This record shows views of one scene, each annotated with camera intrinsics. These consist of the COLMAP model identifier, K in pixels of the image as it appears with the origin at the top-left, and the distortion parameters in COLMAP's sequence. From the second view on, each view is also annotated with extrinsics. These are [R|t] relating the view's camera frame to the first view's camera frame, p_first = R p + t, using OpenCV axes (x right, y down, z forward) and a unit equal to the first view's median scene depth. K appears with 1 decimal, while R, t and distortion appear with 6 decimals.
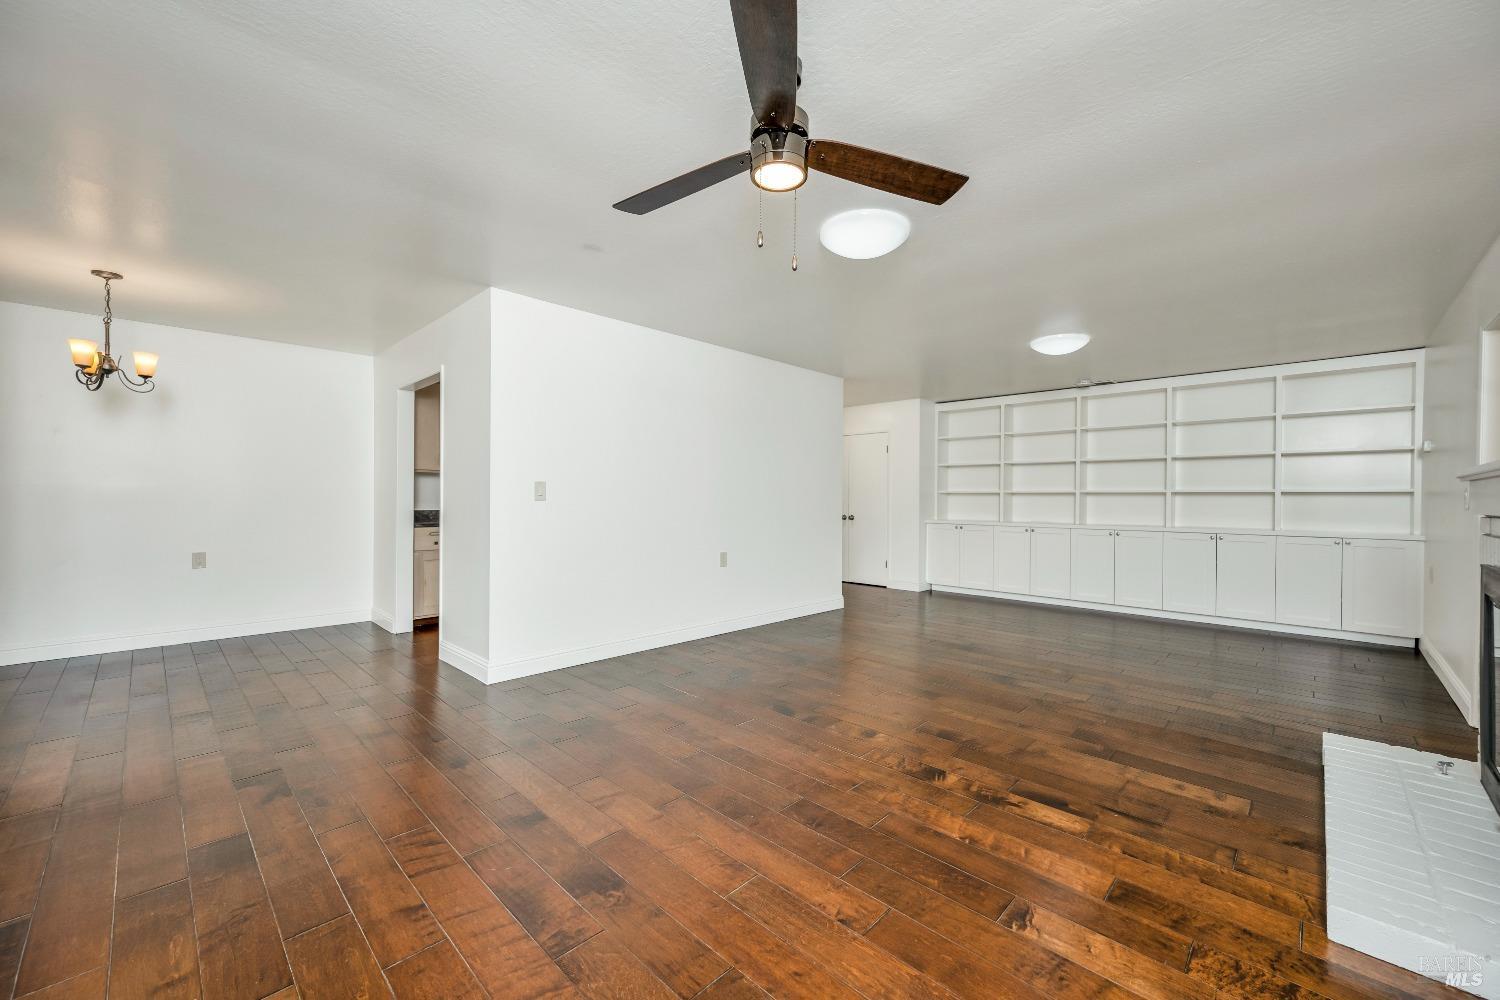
lens RADIAL K [[592.9, 0, 749.0], [0, 592.9, 498.7], [0, 0, 1]] dist [0.002936, -0.000163]
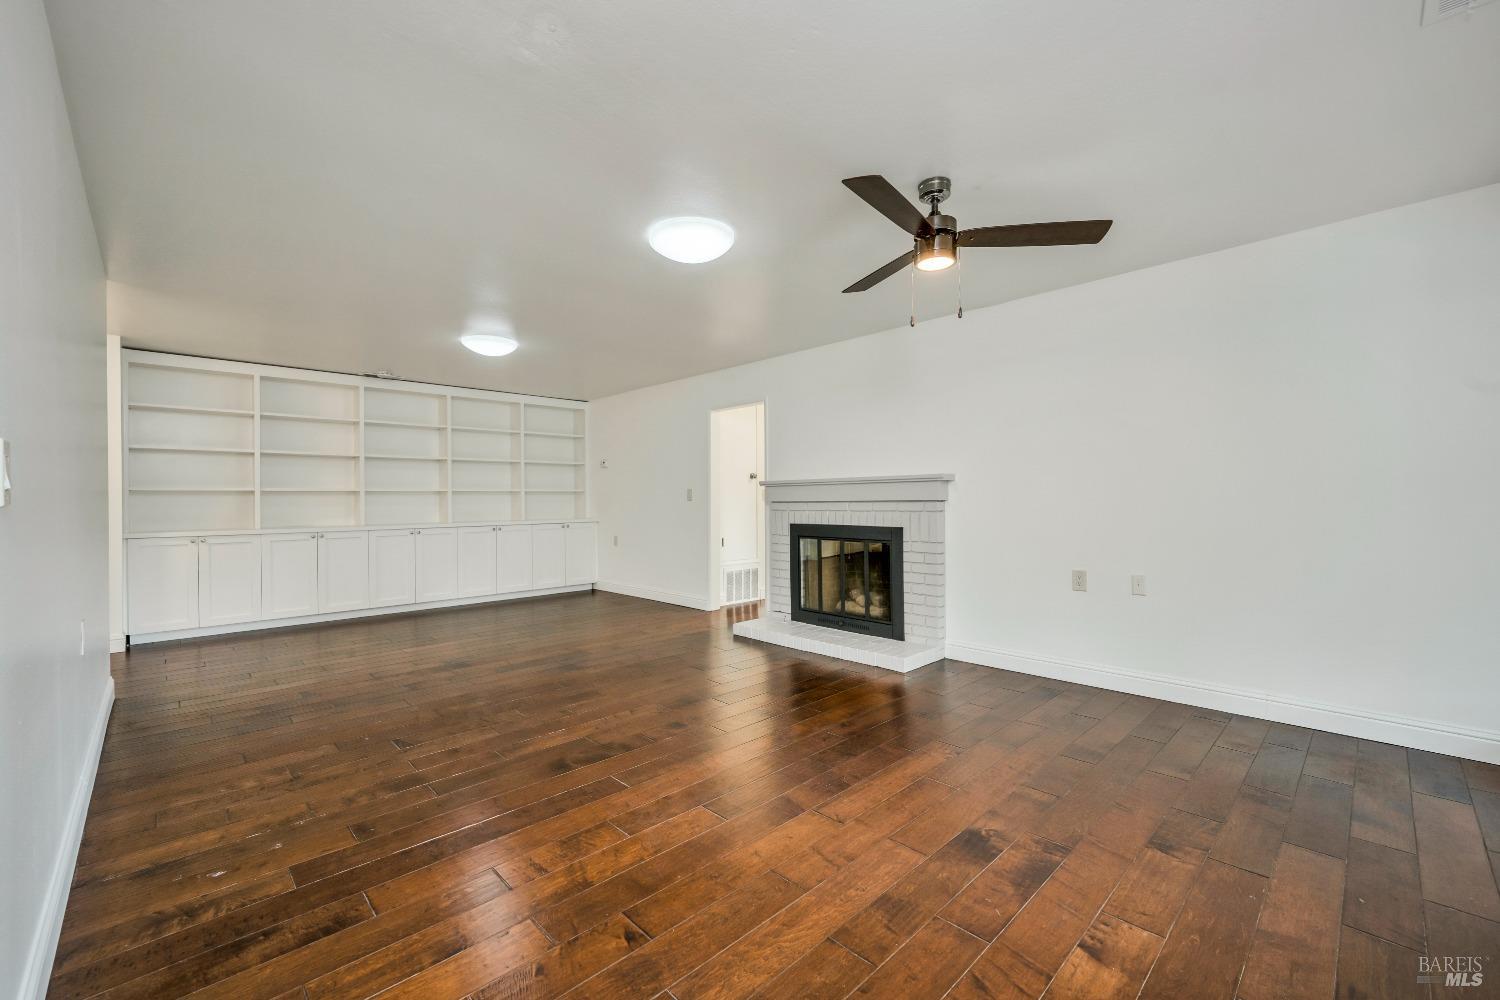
lens RADIAL K [[613.0, 0, 749.4], [0, 613.0, 503.2], [0, 0, 1]] dist [0.014271, 0.000082]
pose [[0.020709, -0.011127, 0.999724, -0.763748], [0.001719, 0.999937, 0.011094, -0.002080], [-0.999784, 0.001488, 0.020727, 0.756294]]
